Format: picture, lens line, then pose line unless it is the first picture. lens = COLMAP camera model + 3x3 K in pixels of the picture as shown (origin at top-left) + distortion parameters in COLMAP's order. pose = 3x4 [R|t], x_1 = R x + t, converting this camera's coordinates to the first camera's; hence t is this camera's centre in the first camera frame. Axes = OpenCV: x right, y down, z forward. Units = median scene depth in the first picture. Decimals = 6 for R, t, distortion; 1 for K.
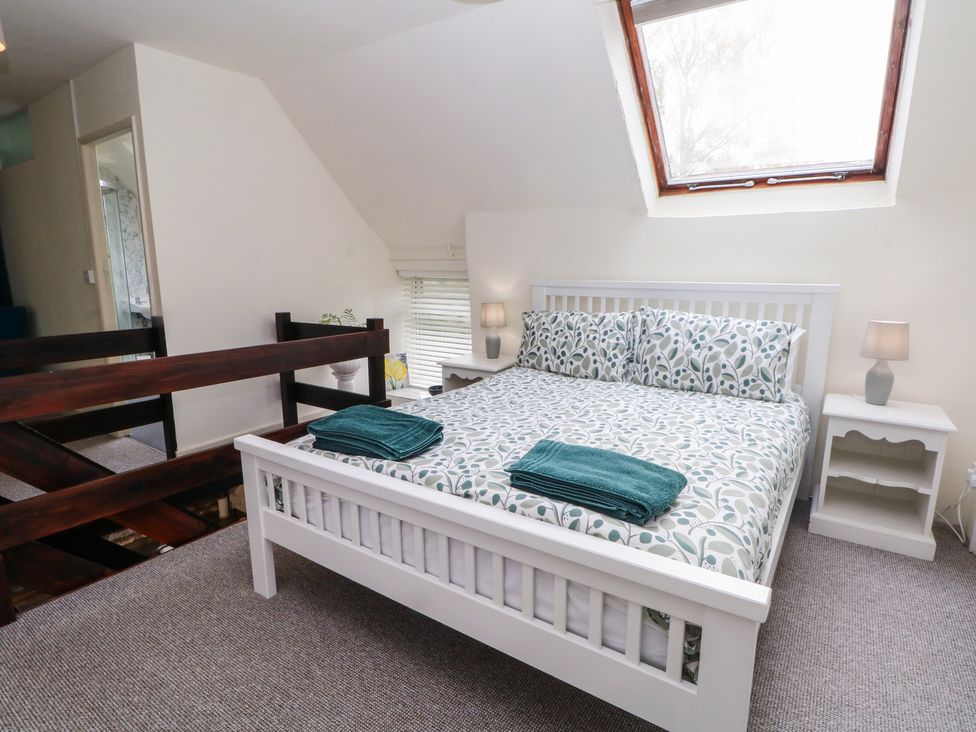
lens RADIAL K [[522.6, 0, 488.0], [0, 522.6, 366.0], [0, 0, 1]] dist [0.000134, -0.012282]
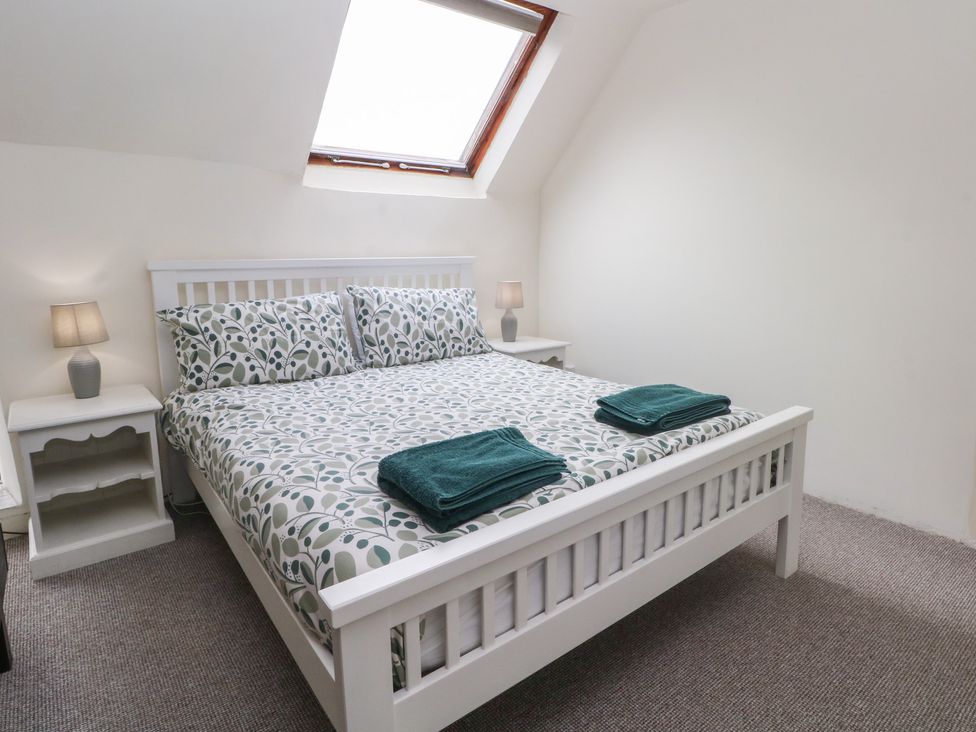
lens RADIAL K [[601.1, 0, 489.8], [0, 601.1, 322.5], [0, 0, 1]] dist [0.001864, 0.001081]
pose [[0.281126, -0.119735, 0.952172, -0.662470], [0.182302, 0.980783, 0.069508, -0.082453], [-0.942196, 0.154043, 0.297551, 0.493548]]
